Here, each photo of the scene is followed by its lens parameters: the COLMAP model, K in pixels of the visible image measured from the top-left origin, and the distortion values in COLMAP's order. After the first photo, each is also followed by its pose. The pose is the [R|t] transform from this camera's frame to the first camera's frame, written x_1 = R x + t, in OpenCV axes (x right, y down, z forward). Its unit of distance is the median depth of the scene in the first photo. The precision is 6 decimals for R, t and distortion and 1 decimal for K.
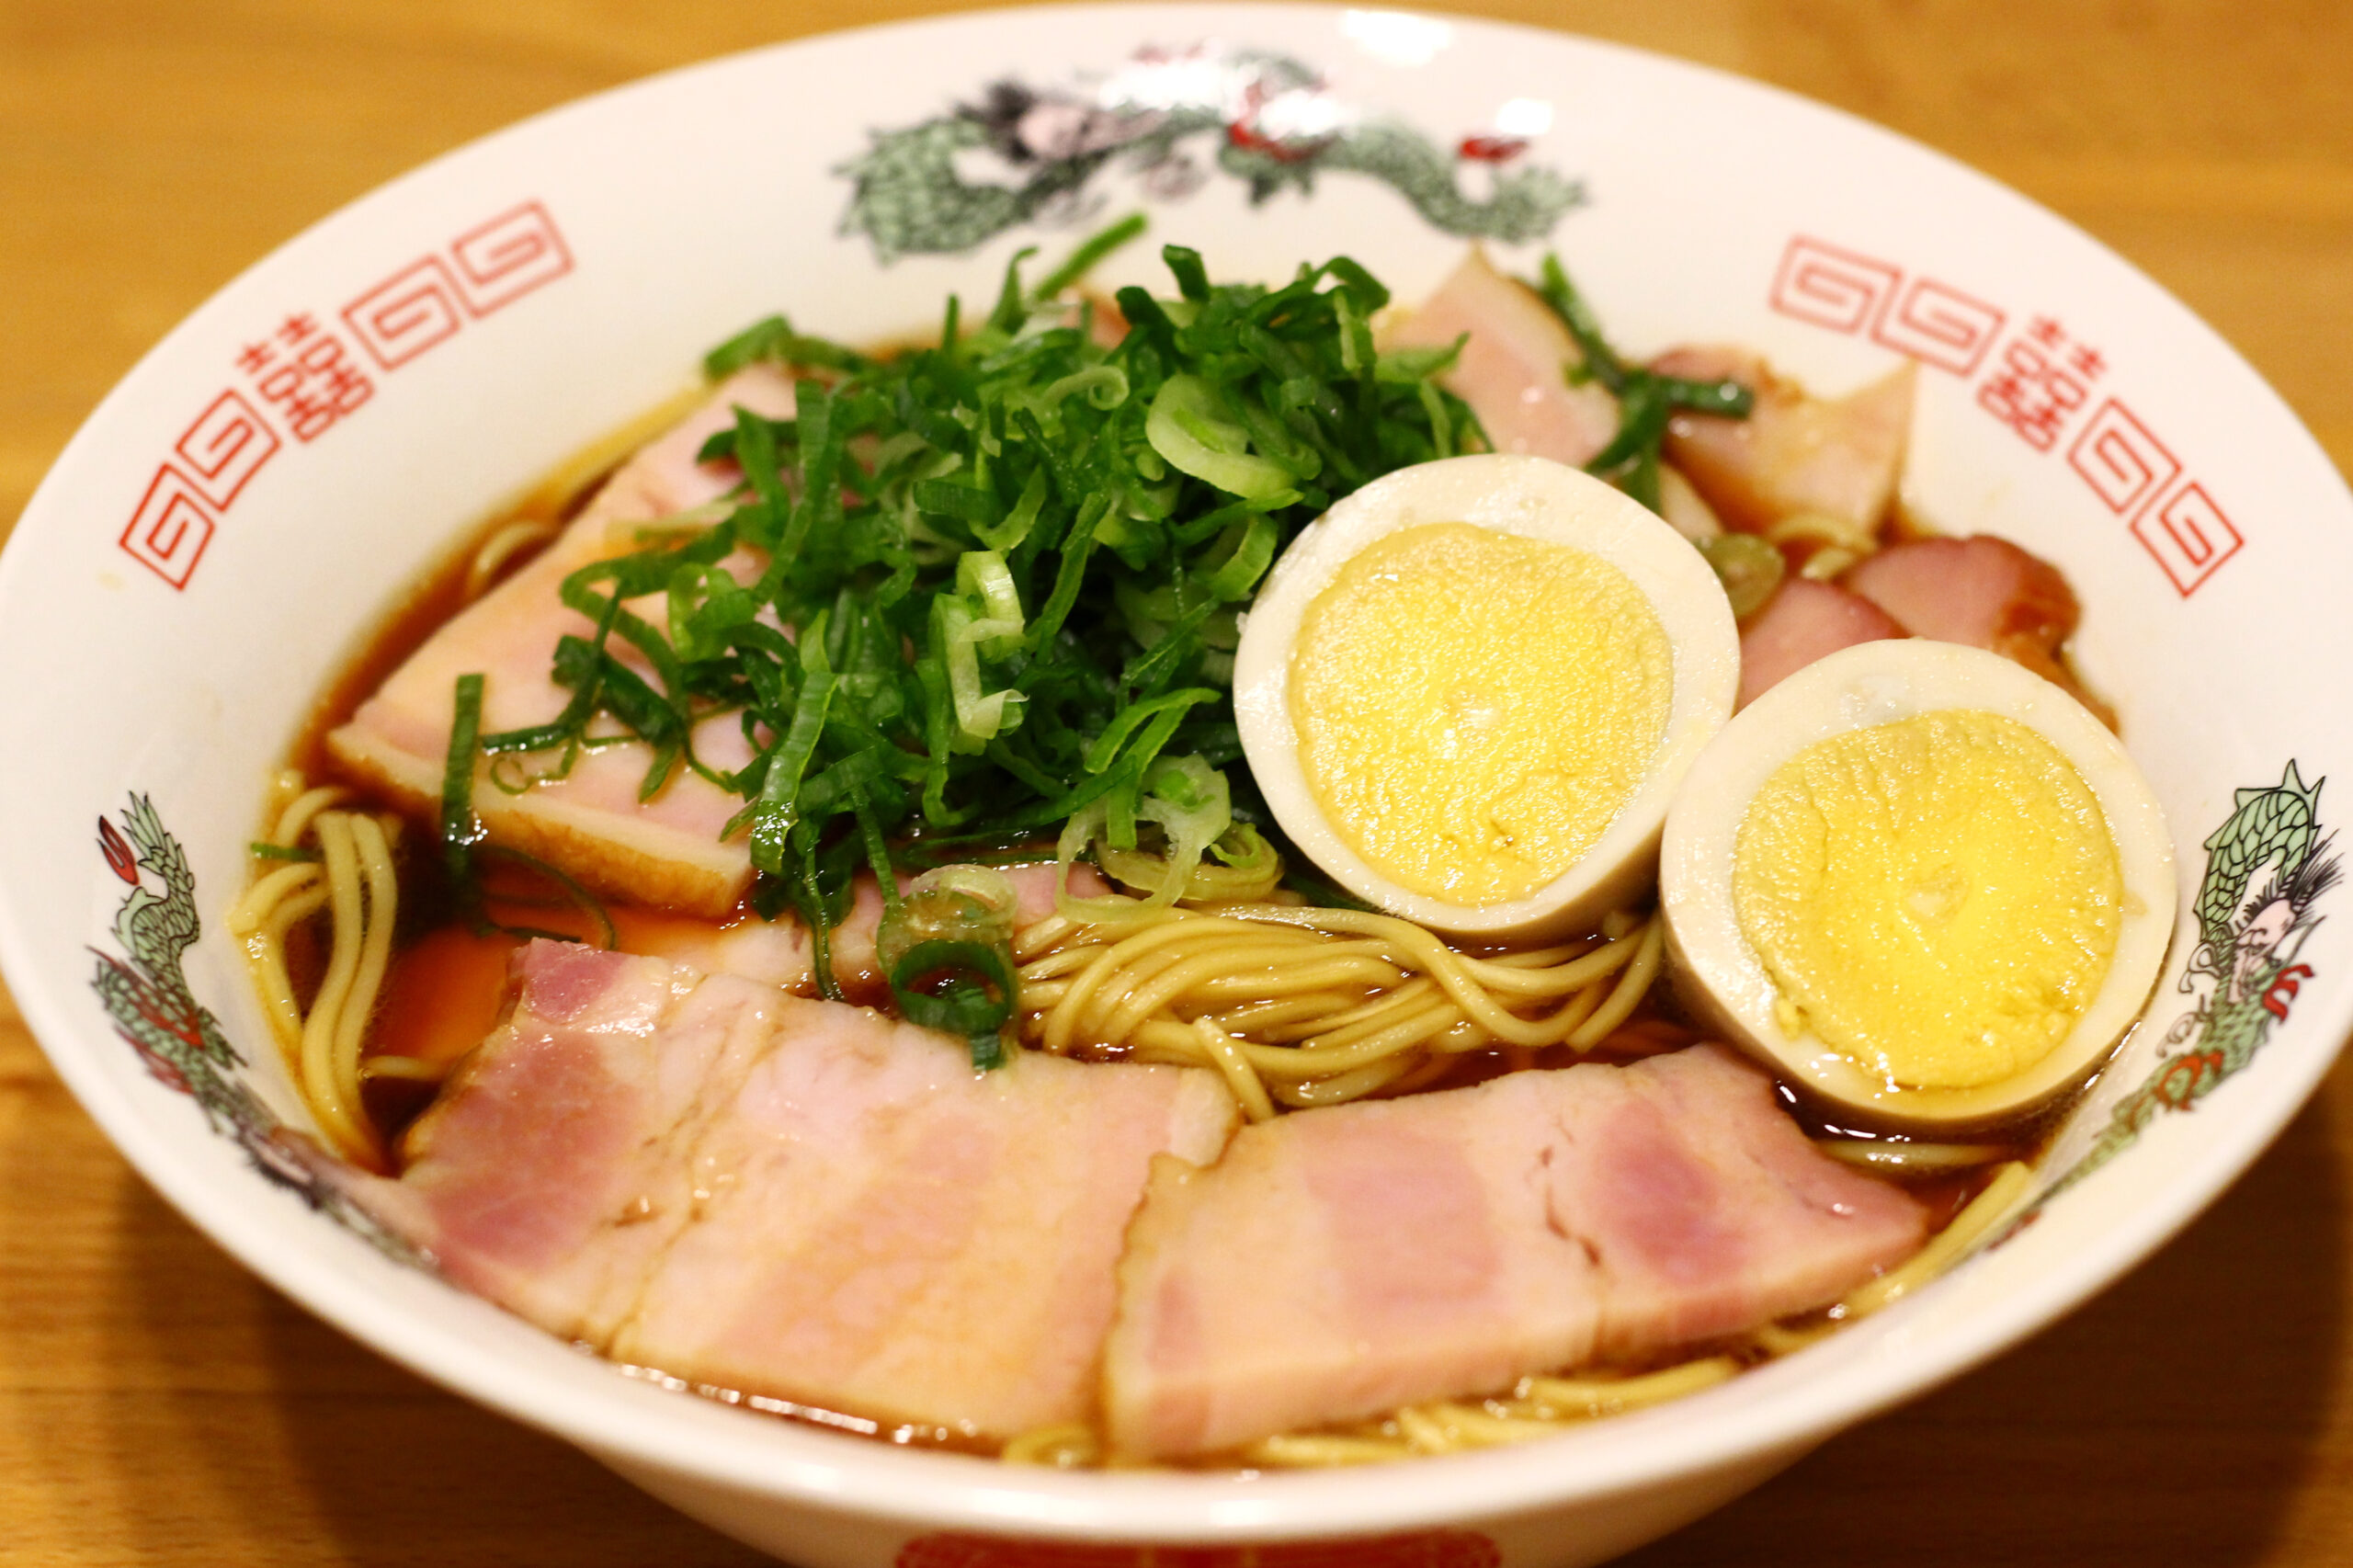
lens RADIAL K [[6814.1, 0, 1218.5], [0, 6814.1, 783.1], [0, 0, 1]] dist [-0.053525, 0.088564]
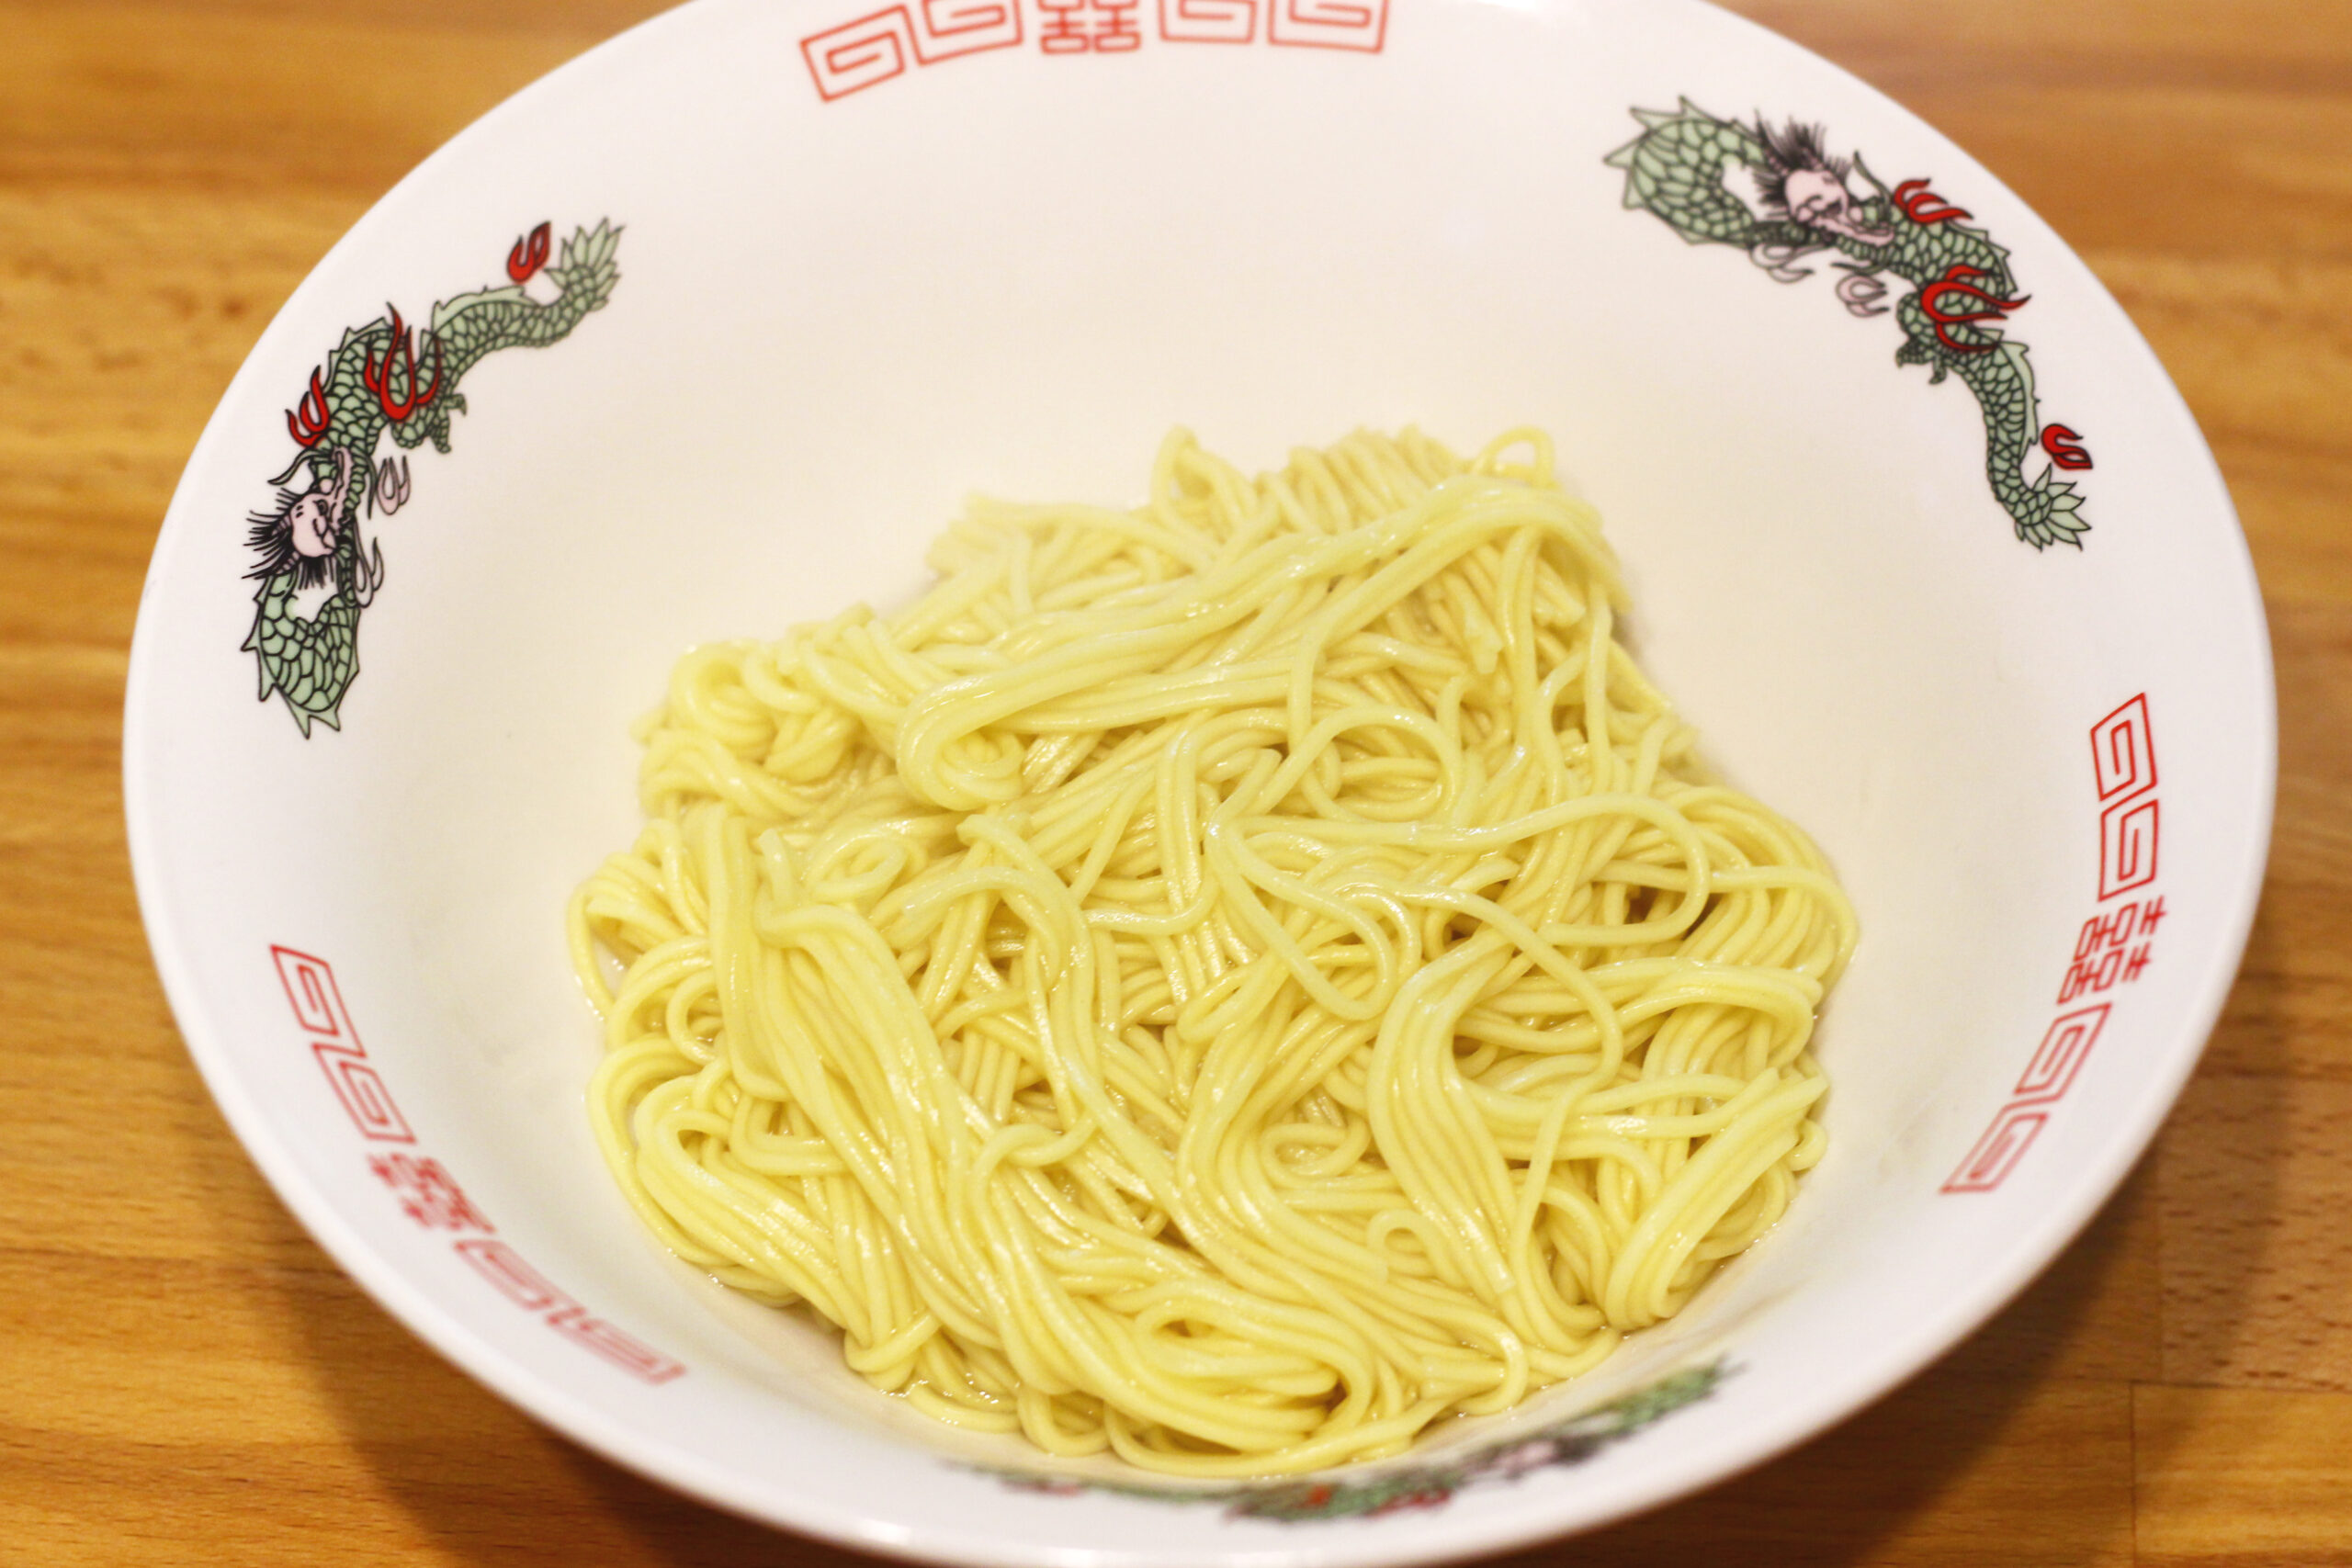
lens RADIAL K [[6810.7, 0, 1218.0], [0, 6810.7, 783.1], [0, 0, 1]] dist [-0.053525, 0.088564]
pose [[0.579641, 0.624497, -0.523470, 0.618161], [-0.465598, 0.781023, 0.416198, -0.485621], [0.668756, 0.002481, 0.743477, 0.147721]]
